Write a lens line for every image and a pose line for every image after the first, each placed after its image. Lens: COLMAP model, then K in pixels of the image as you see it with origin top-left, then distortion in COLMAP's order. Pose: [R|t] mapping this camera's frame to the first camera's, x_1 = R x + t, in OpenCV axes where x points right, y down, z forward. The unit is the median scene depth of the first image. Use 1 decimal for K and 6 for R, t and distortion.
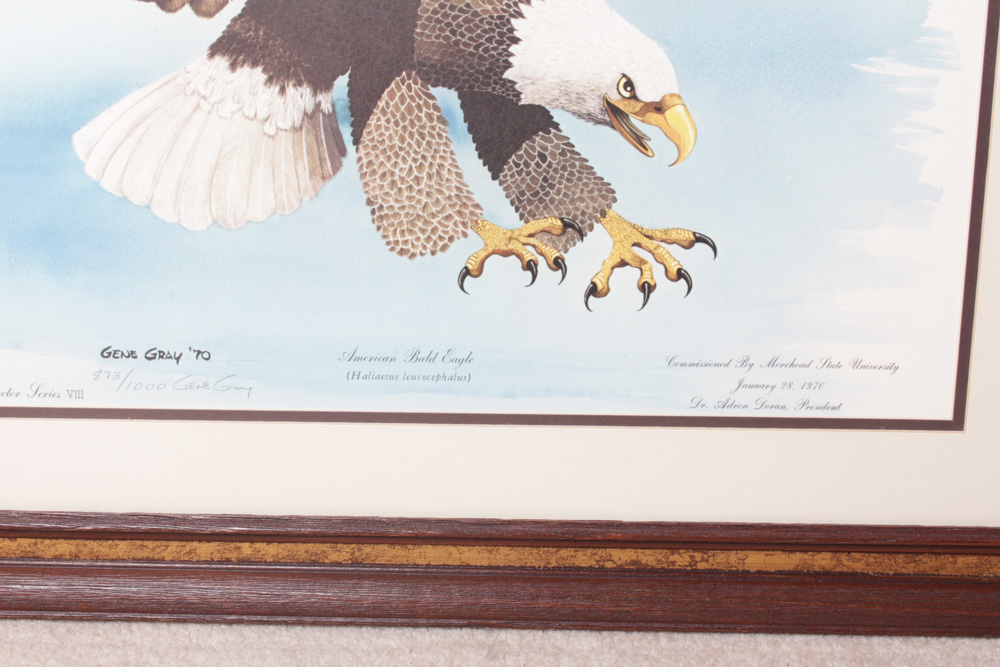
lens RADIAL K [[1343.4, 0, 518.7], [0, 1343.4, 284.2], [0, 0, 1]] dist [-0.027796, 0.000000]
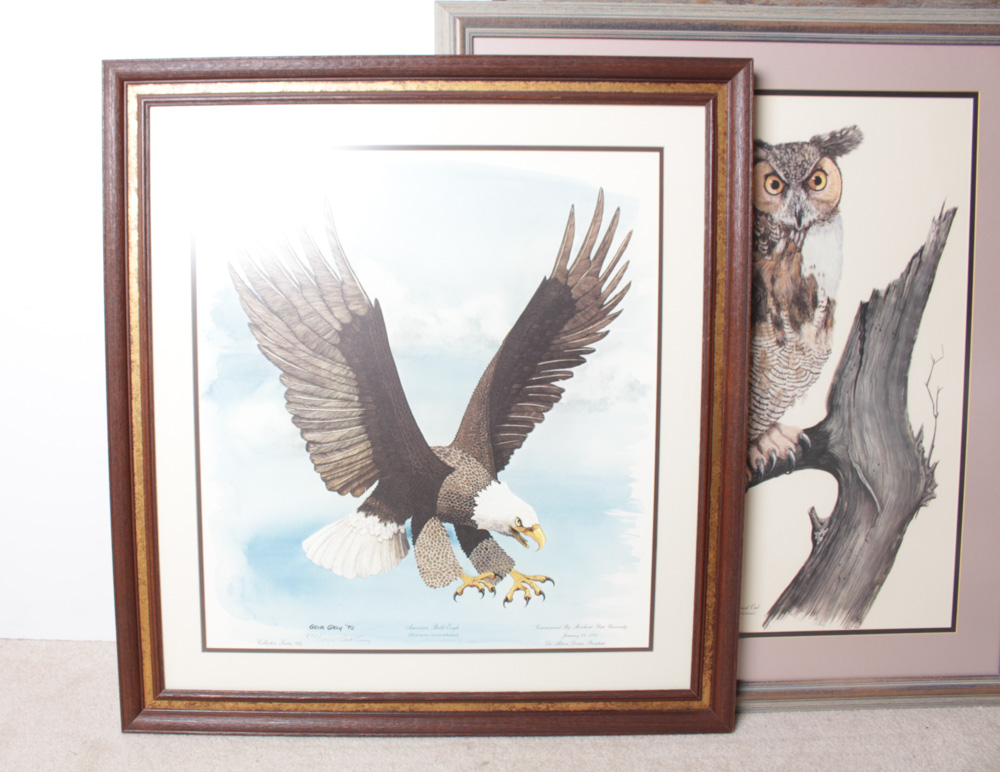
lens RADIAL K [[934.6, 0, 439.5], [0, 934.6, 362.1], [0, 0, 1]] dist [-0.079396, 0.000000]
pose [[0.999421, -0.008773, 0.032888, -0.121992], [0.012947, 0.991566, -0.128951, -0.210675], [-0.031480, 0.129302, 0.991105, -0.776864]]
